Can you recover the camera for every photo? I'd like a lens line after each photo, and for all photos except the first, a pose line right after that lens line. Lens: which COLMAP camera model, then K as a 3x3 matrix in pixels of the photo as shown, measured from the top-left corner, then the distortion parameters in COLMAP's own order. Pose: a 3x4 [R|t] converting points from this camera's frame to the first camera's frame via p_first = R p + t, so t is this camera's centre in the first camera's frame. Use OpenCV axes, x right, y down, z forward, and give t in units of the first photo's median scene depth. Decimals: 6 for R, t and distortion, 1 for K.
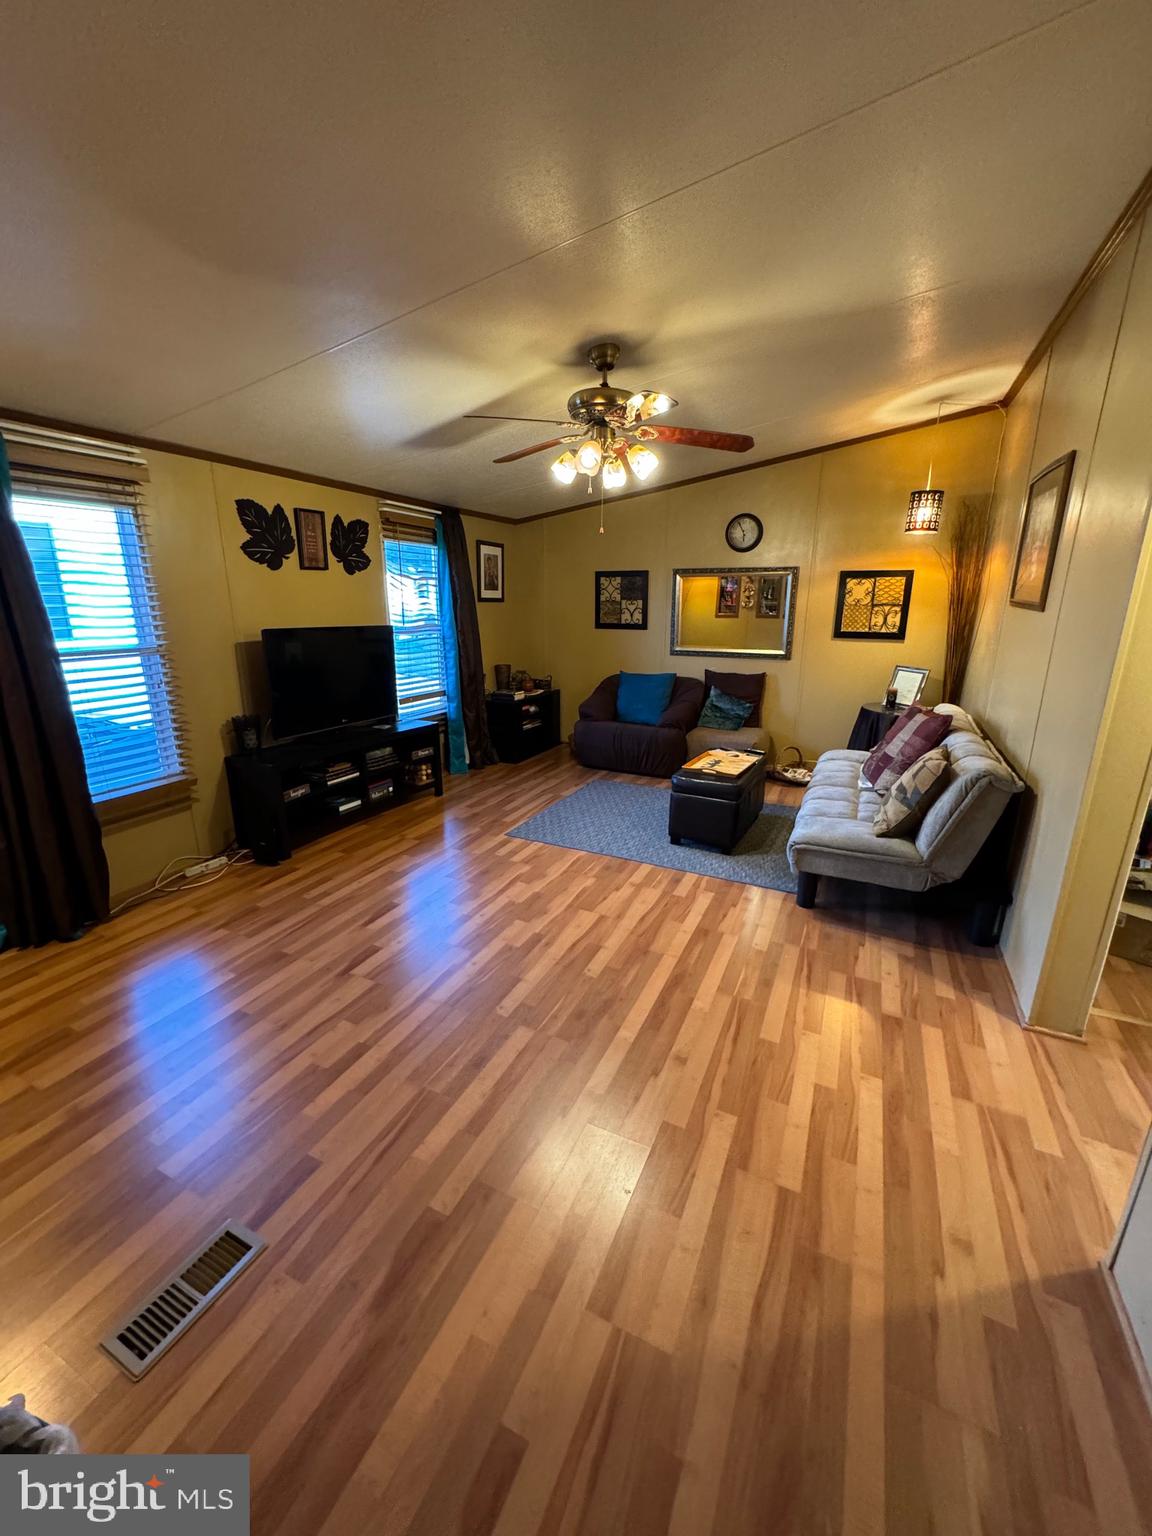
lens RADIAL K [[615.8, 0, 577.9], [0, 615.8, 764.6], [0, 0, 1]] dist [-0.003649, 0.000728]
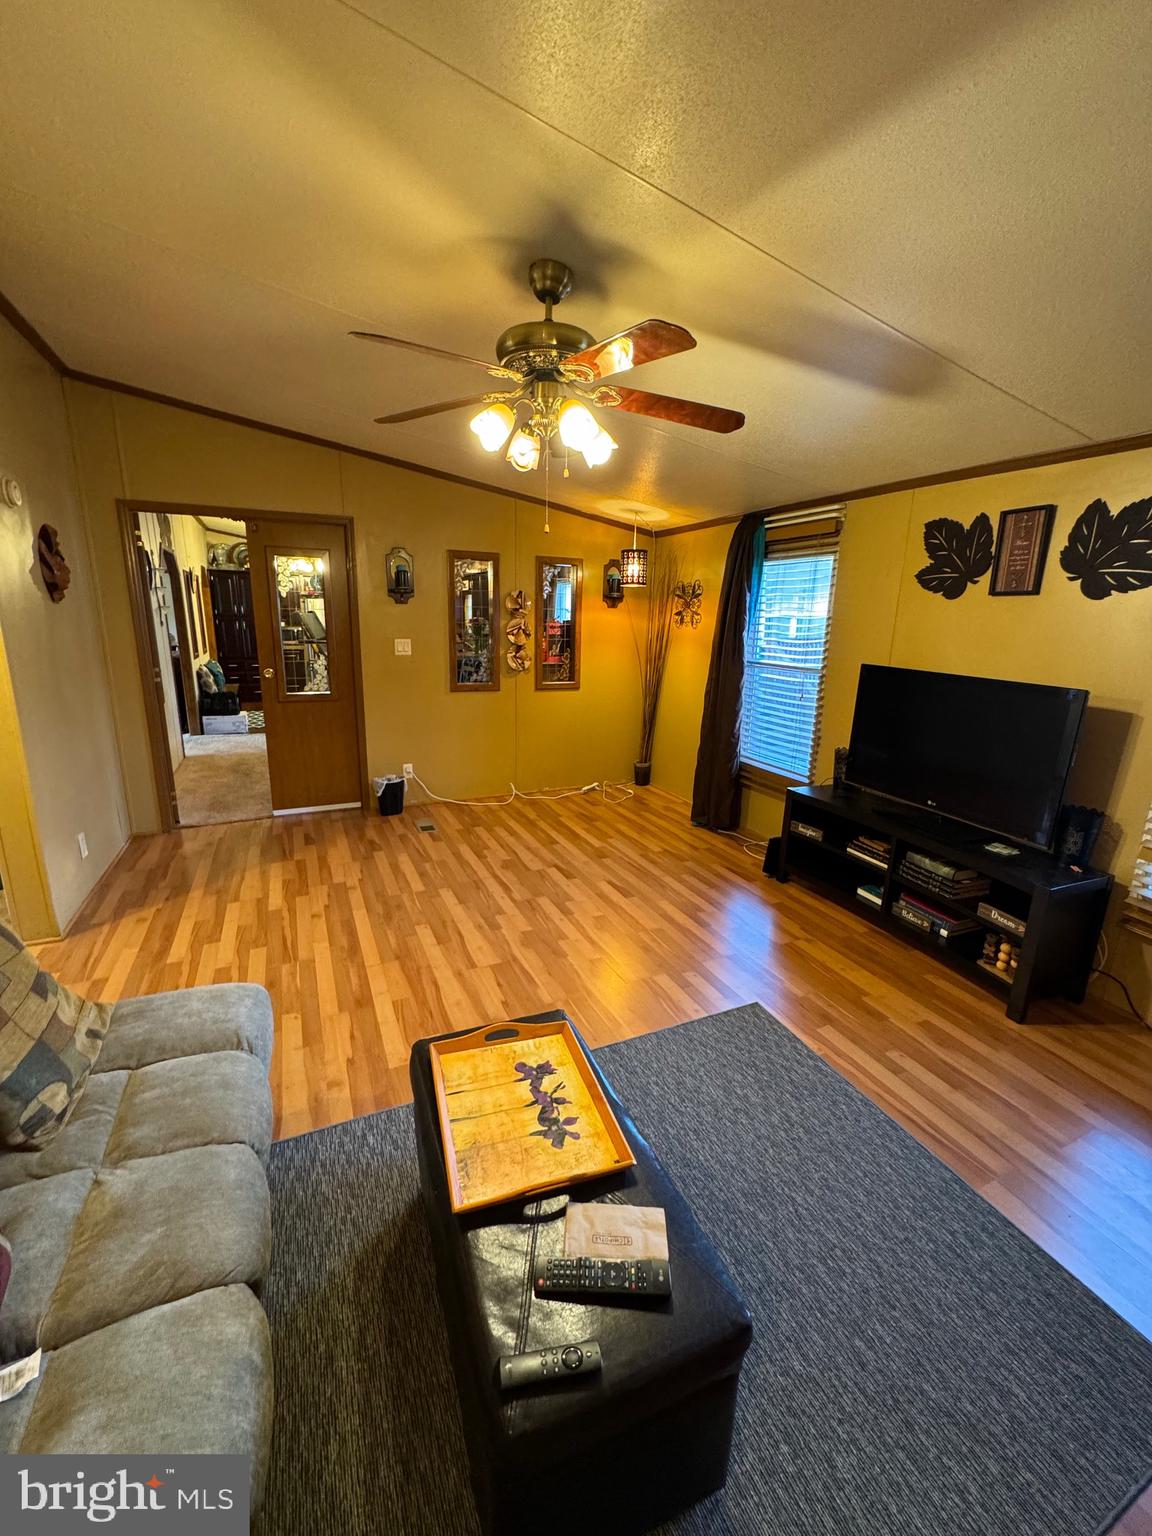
lens RADIAL K [[615.8, 0, 577.9], [0, 615.8, 764.6], [0, 0, 1]] dist [-0.003649, 0.000728]
pose [[-0.640173, 0.158276, -0.751750, 0.628512], [-0.231586, 0.893265, 0.385285, -0.440942], [0.732493, 0.420744, -0.535190, 1.604709]]
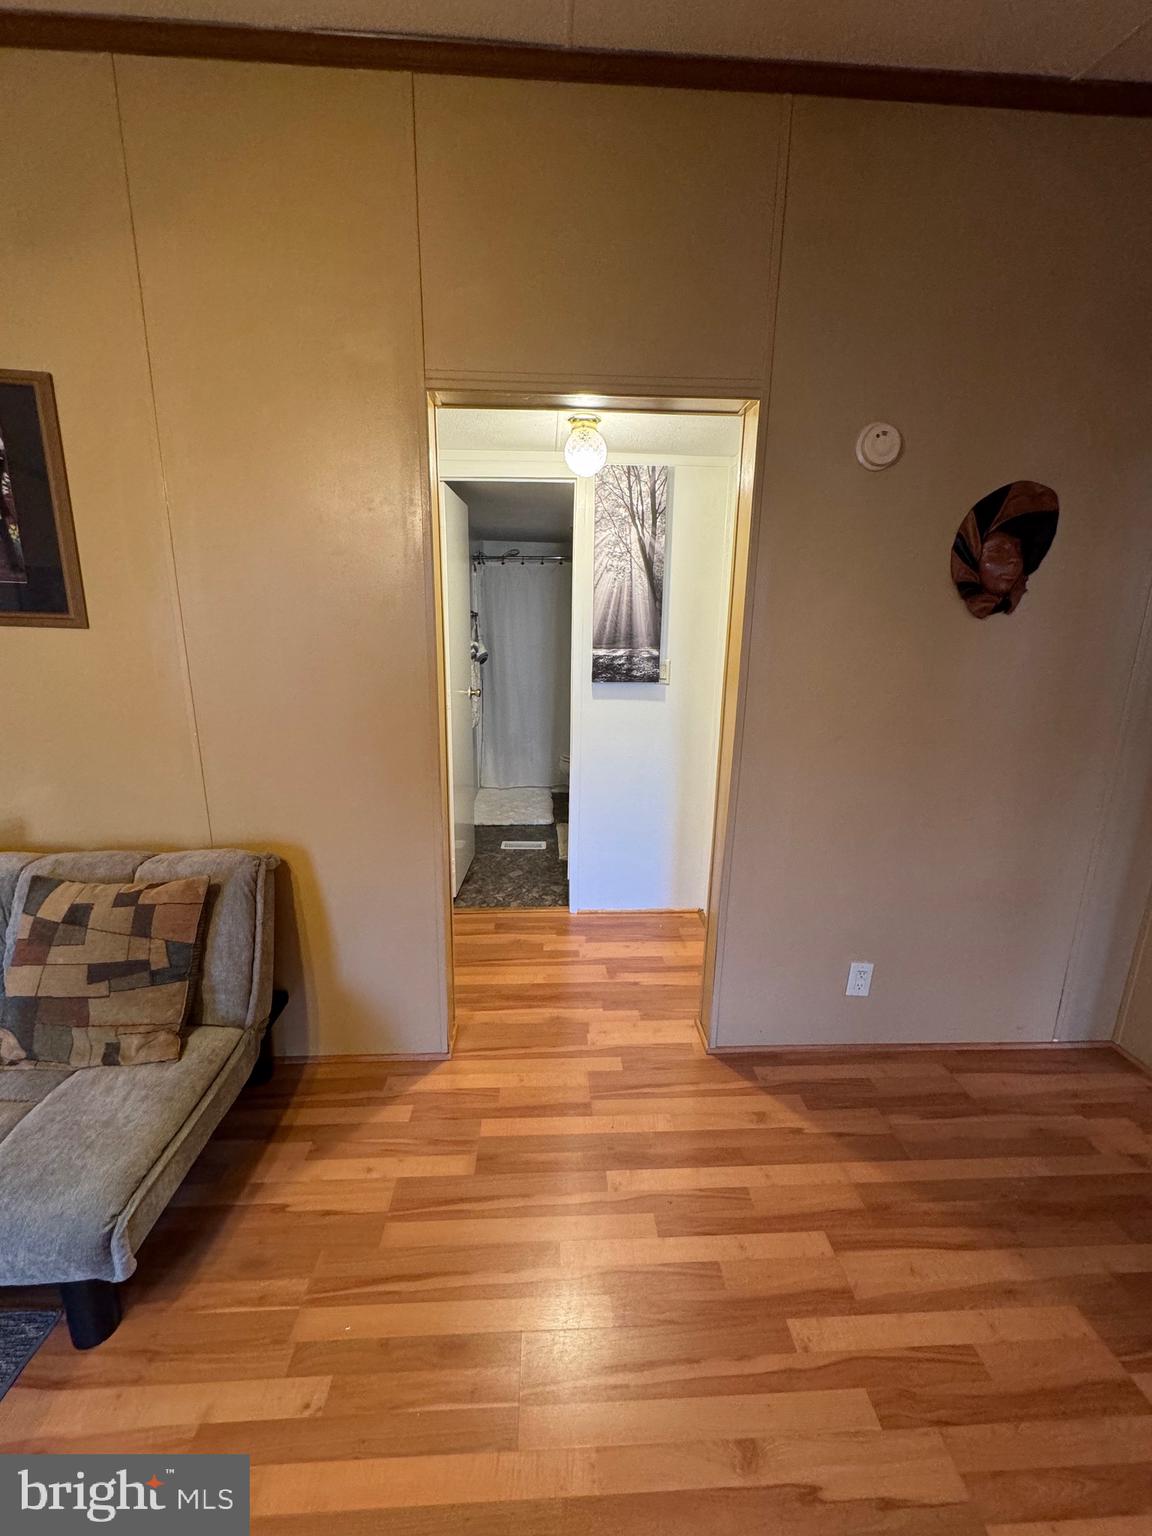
lens RADIAL K [[615.8, 0, 577.9], [0, 615.8, 764.6], [0, 0, 1]] dist [-0.003649, 0.000728]
pose [[-0.472304, -0.221127, 0.853248, -0.069252], [0.214413, 0.910121, 0.354551, -0.232356], [-0.854960, 0.350403, -0.382441, 0.849593]]
